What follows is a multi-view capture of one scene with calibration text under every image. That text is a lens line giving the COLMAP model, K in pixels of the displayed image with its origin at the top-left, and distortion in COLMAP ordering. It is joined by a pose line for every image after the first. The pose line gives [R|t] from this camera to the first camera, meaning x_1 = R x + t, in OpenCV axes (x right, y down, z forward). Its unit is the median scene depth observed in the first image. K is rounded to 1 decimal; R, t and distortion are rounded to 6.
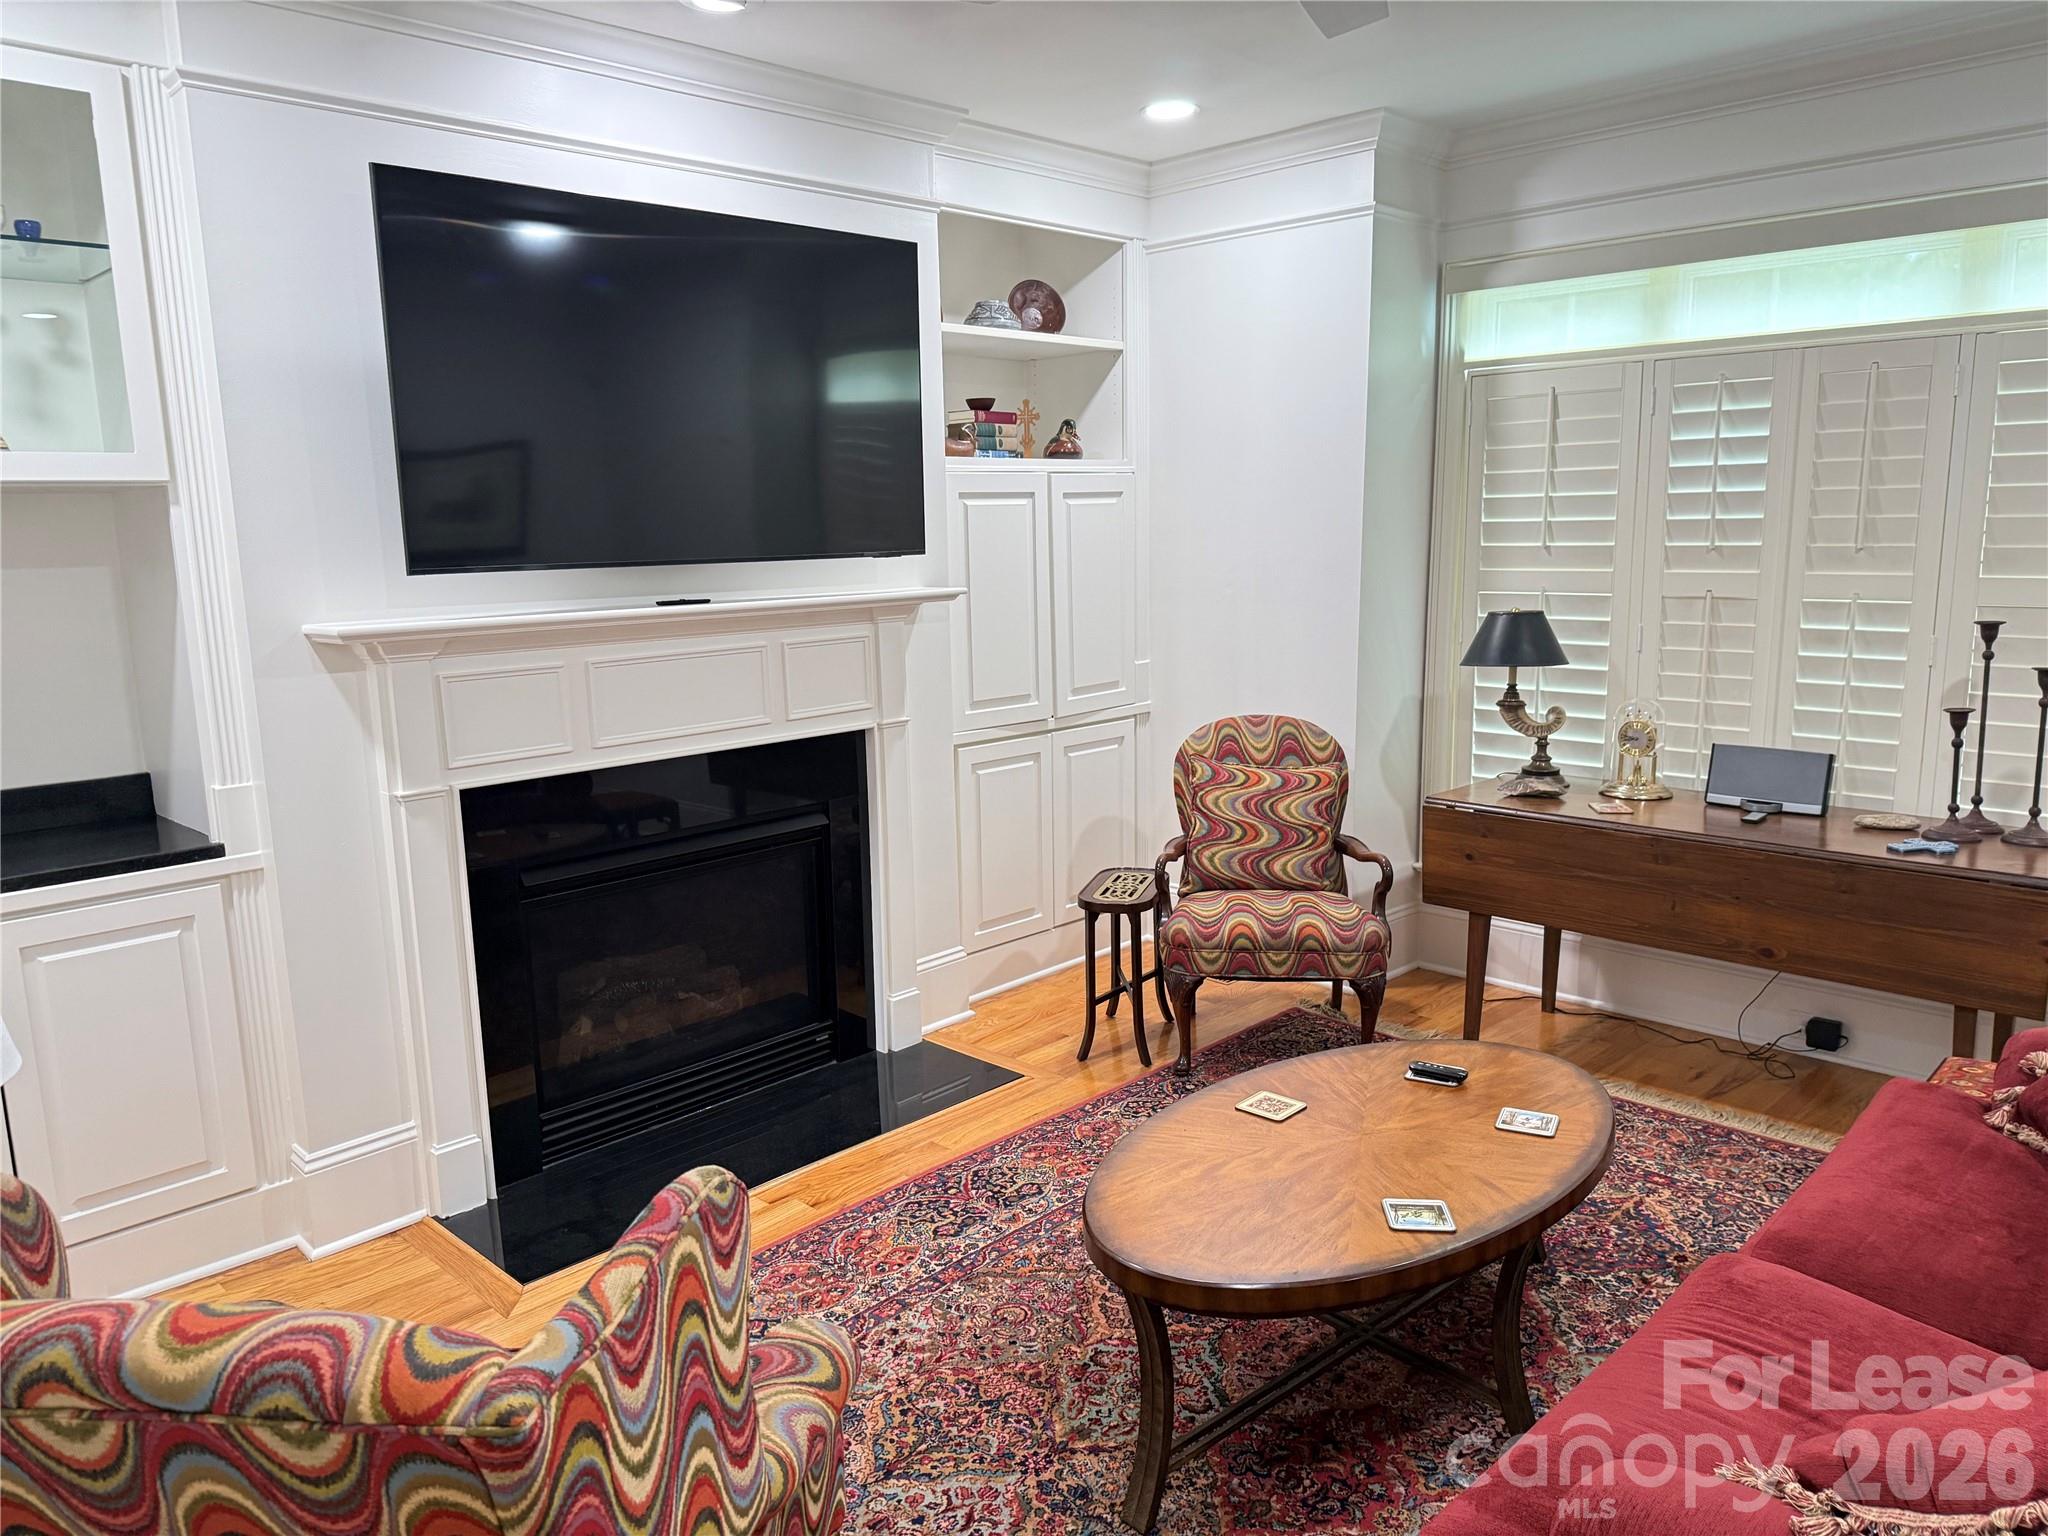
lens RADIAL K [[1451.1, 0, 1013.2], [0, 1451.1, 782.1], [0, 0, 1]] dist [0.137434, -0.229577]
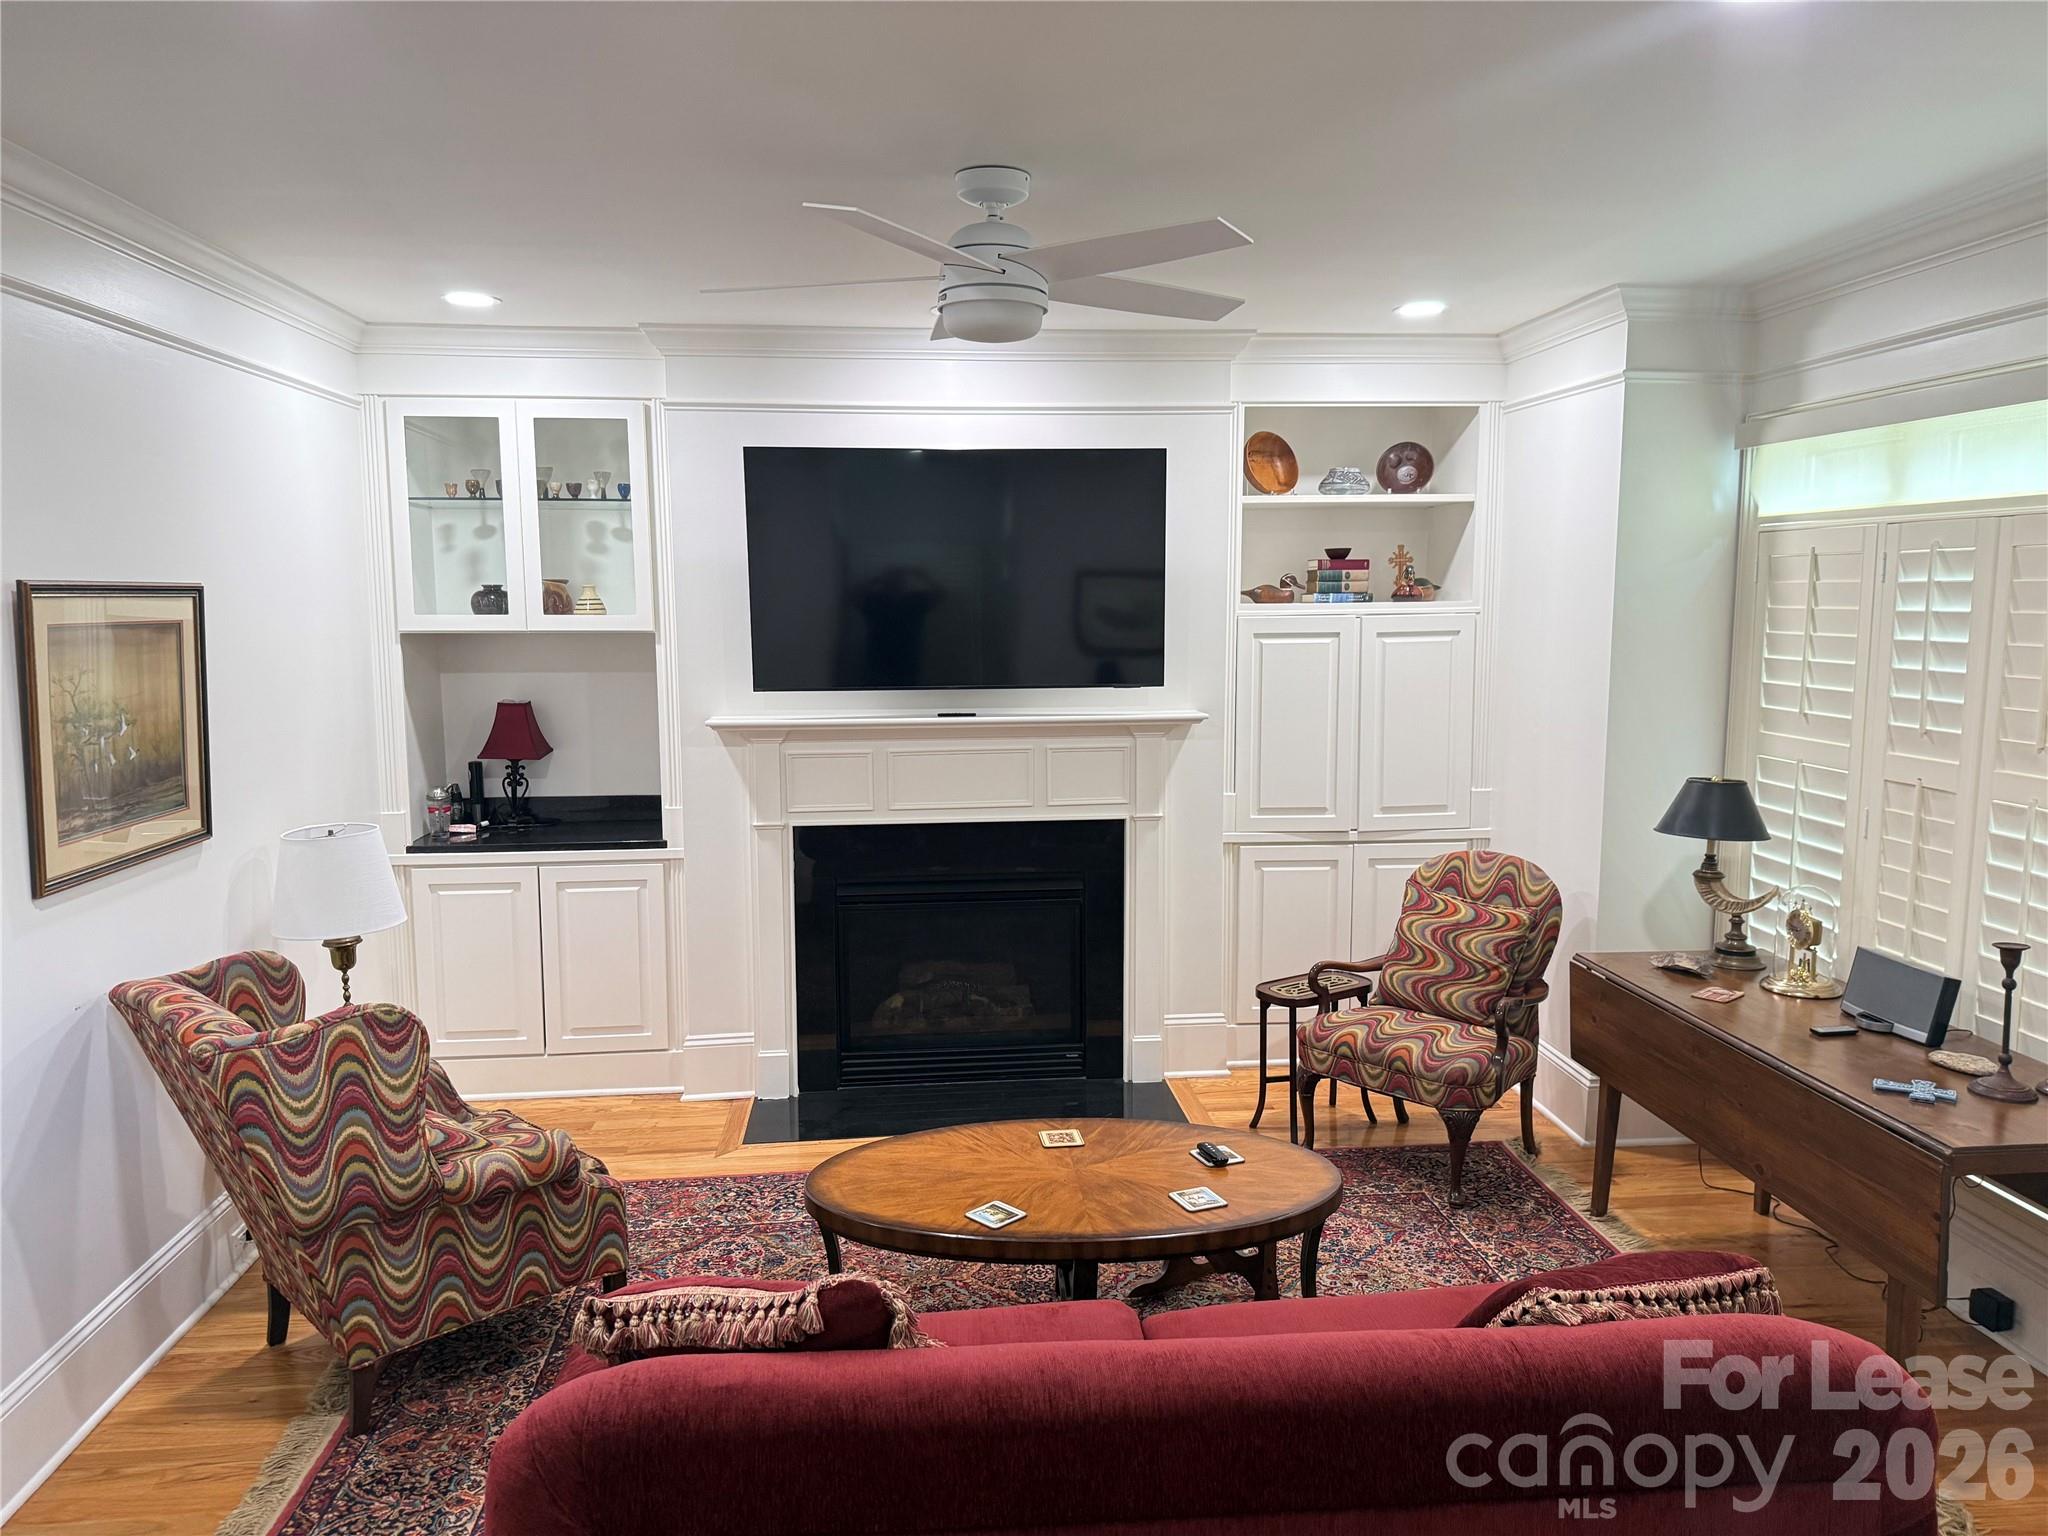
lens RADIAL K [[1462.1, 0, 1005.4], [0, 1462.1, 757.9], [0, 0, 1]] dist [0.134529, -0.203048]
pose [[0.759786, 0.089838, -0.643936, 0.618575], [-0.126524, 0.991904, -0.010902, -0.061137], [0.637743, 0.089757, 0.765001, -0.041758]]
